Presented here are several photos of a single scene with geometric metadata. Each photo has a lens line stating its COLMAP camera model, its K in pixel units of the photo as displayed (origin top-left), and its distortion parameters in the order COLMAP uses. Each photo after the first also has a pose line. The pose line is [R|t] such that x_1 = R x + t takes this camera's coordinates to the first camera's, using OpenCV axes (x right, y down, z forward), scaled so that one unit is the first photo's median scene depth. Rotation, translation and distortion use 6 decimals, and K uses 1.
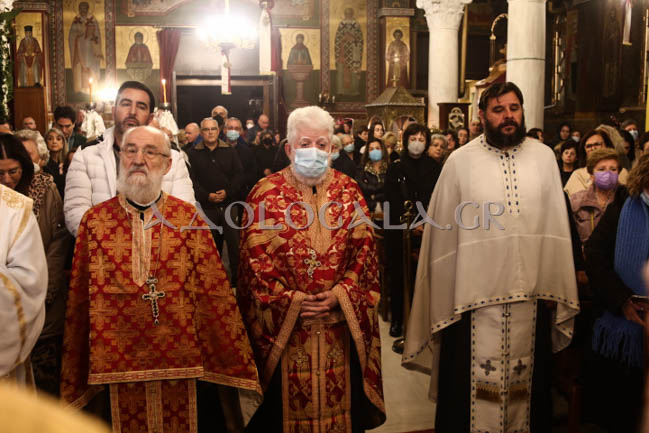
lens RADIAL K [[670.0, 0, 321.1], [0, 670.0, 218.2], [0, 0, 1]] dist [-0.090569, 0.000000]
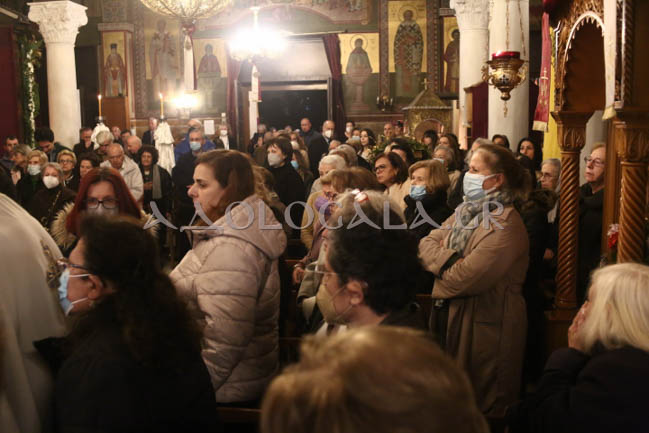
lens RADIAL K [[670.0, 0, 326.9], [0, 670.0, 216.5], [0, 0, 1]] dist [-0.090569, 0.000000]
pose [[0.960003, 0.023467, -0.279004, 0.260506], [-0.020925, 0.999708, 0.012088, -0.017277], [0.279206, -0.005766, 0.960214, 0.000377]]
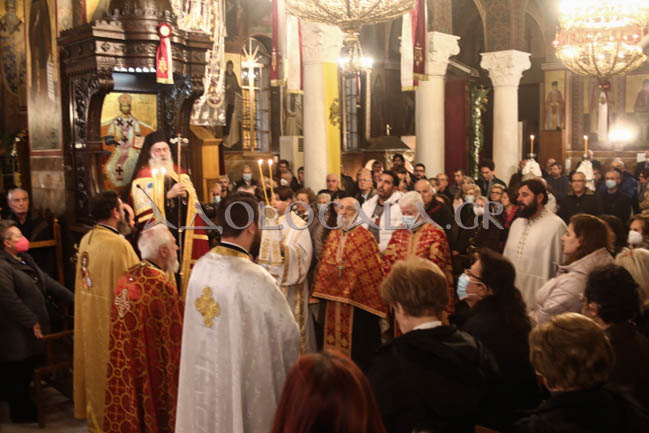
lens RADIAL K [[670.0, 0, 326.4], [0, 670.0, 218.1], [0, 0, 1]] dist [-0.090569, 0.000000]
pose [[0.590277, 0.079004, -0.803325, 0.366552], [-0.093838, 0.995167, 0.028919, -0.032369], [0.801728, 0.058312, 0.594838, -0.098669]]
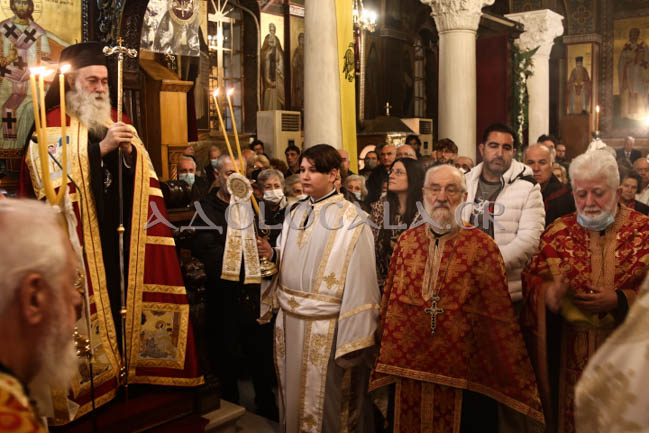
lens RADIAL K [[670.0, 0, 340.8], [0, 670.0, 213.1], [0, 0, 1]] dist [-0.090569, 0.000000]
pose [[0.665804, 0.063218, -0.743444, 0.115923], [-0.091934, 0.995762, 0.002341, -0.009751], [0.740441, 0.066789, 0.668795, 0.017179]]
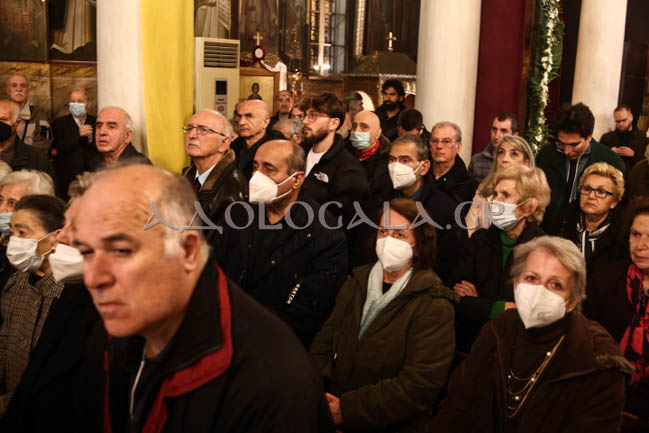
lens RADIAL K [[670.0, 0, 320.0], [0, 670.0, 220.4], [0, 0, 1]] dist [-0.090569, 0.000000]
pose [[0.503180, 0.188509, -0.843371, -0.002034], [-0.150042, 0.980153, 0.129563, -0.065694], [0.851057, 0.061347, 0.521478, 0.324400]]
